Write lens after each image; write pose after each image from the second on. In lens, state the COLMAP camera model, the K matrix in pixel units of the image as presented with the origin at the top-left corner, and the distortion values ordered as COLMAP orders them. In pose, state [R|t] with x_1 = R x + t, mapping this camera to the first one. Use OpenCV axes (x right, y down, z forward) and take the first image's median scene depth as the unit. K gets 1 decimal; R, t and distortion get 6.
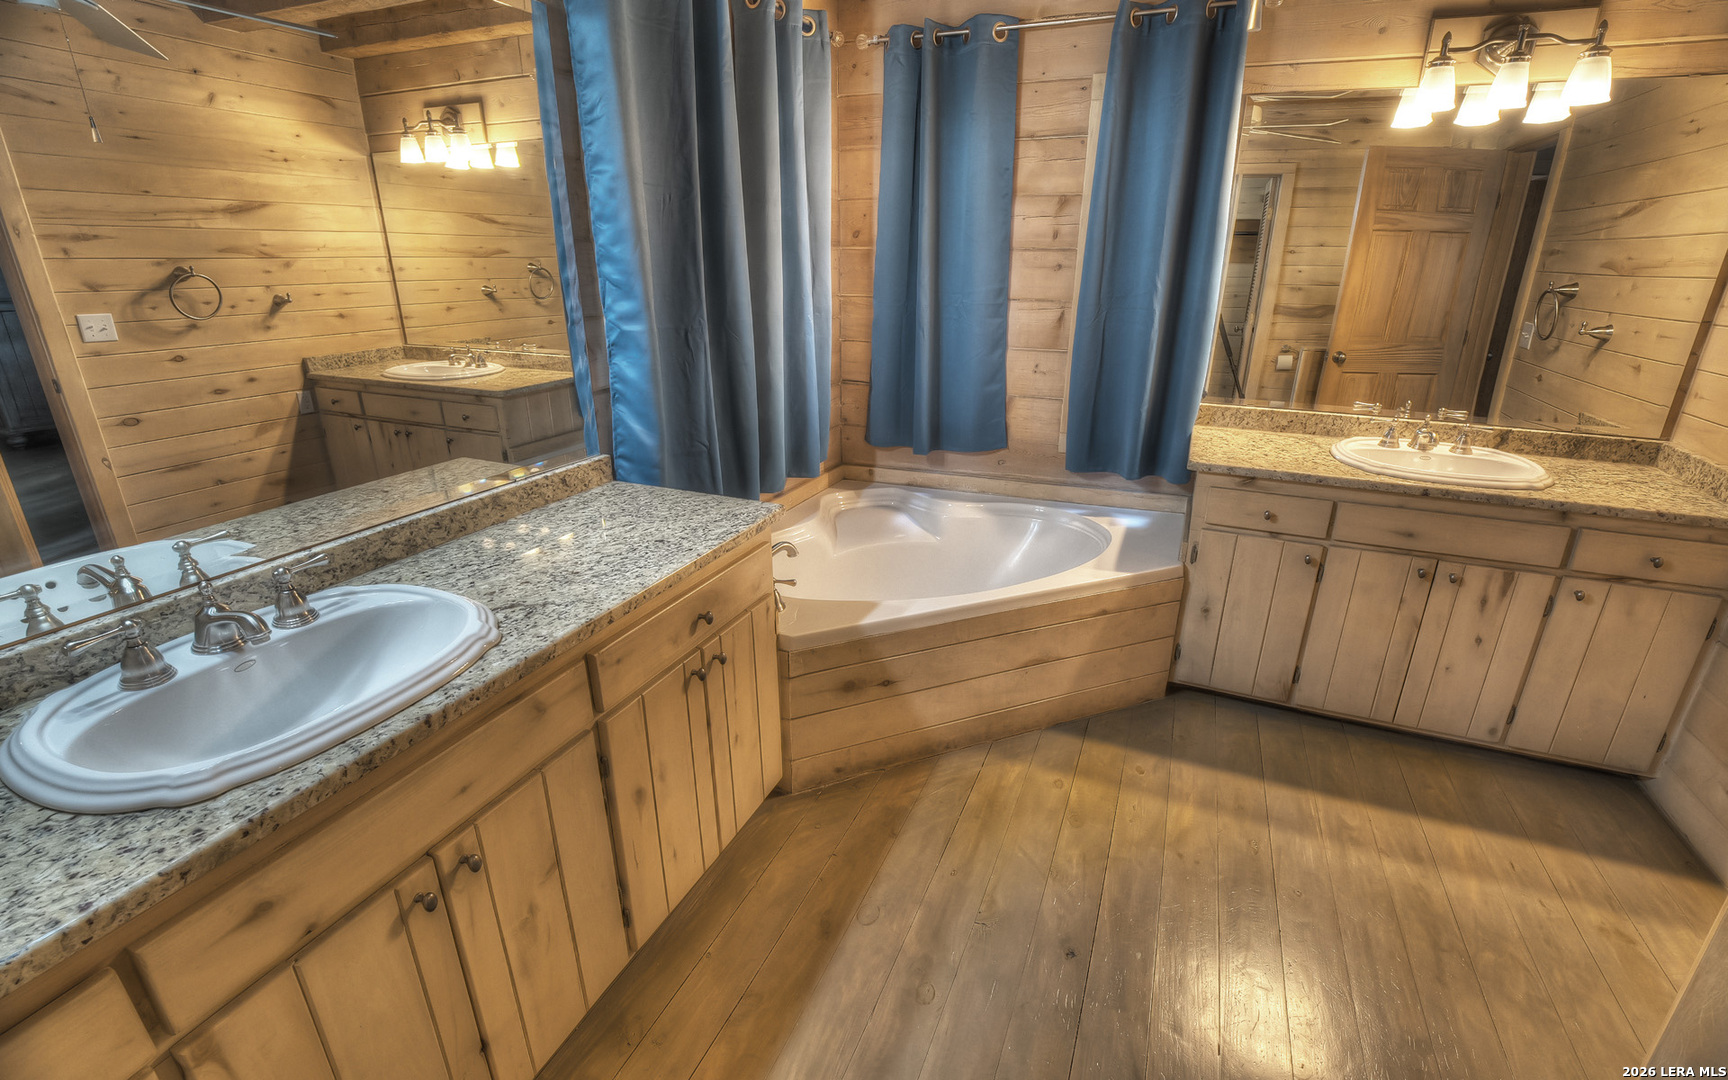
lens RADIAL K [[749.7, 0, 864.0], [0, 749.7, 540.0], [0, 0, 1]] dist [0.000983, -0.020943]
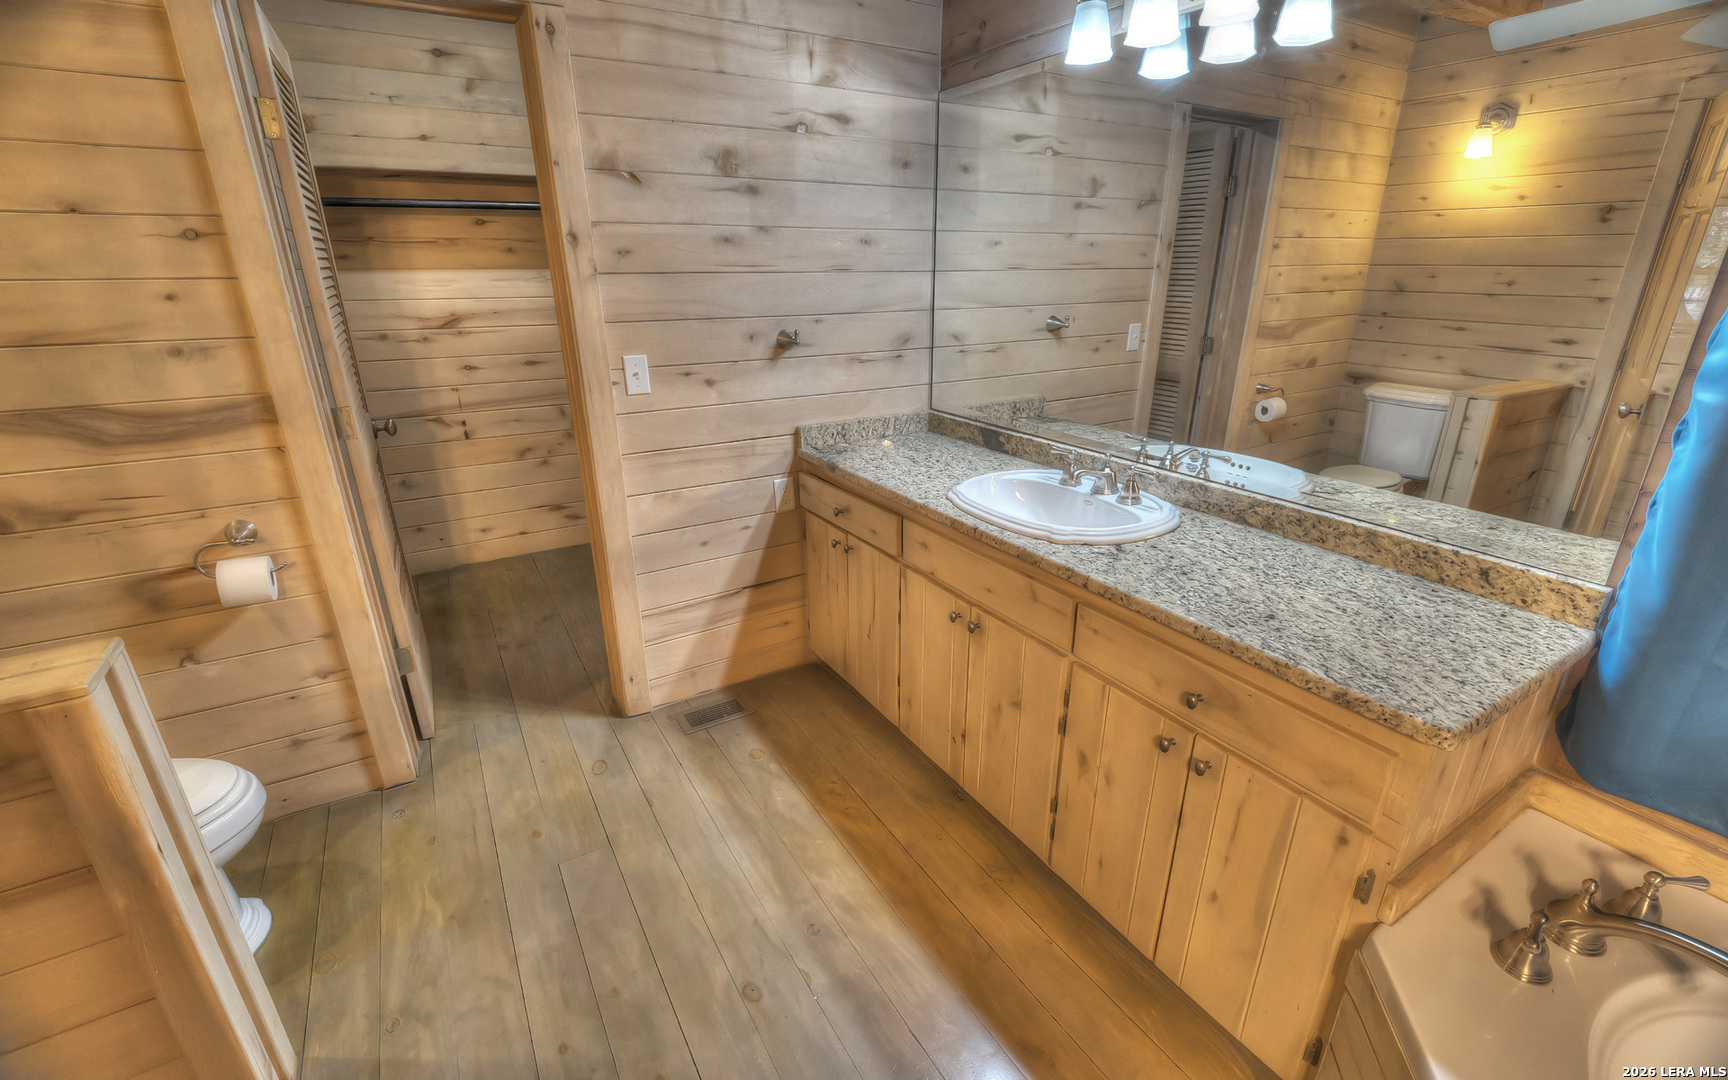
lens RADIAL K [[734.4, 0, 864.0], [0, 734.4, 540.0], [0, 0, 1]] dist [-0.003176, -0.009549]
pose [[-0.586806, 0.281505, -0.759219, 0.422517], [-0.280129, 0.809149, 0.516532, -0.264316], [0.759728, 0.515783, -0.395957, 0.705641]]
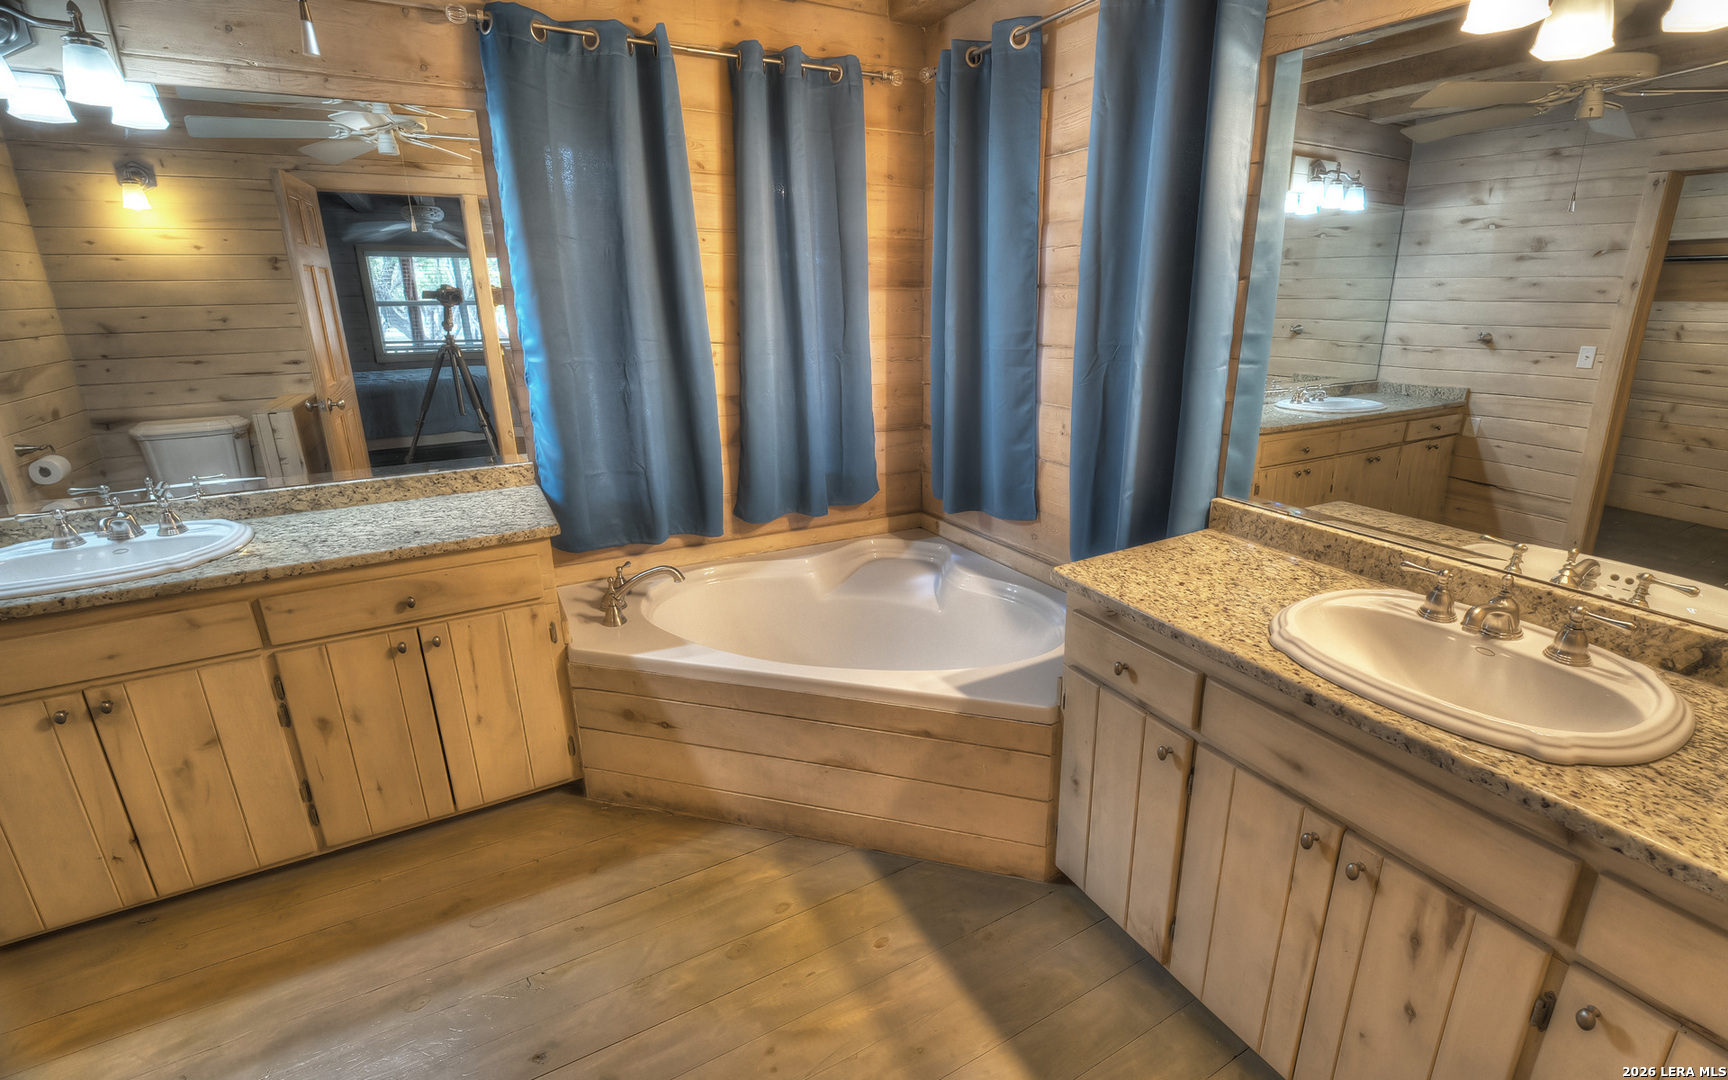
lens RADIAL K [[754.7, 0, 896.9], [0, 754.7, 530.7], [0, 0, 1]] dist [-0.000057, -0.009849]
pose [[0.795593, 0.170237, -0.581422, 0.800619], [-0.201773, 0.979374, 0.010657, -0.129597], [0.571244, 0.108837, 0.813532, 0.336253]]
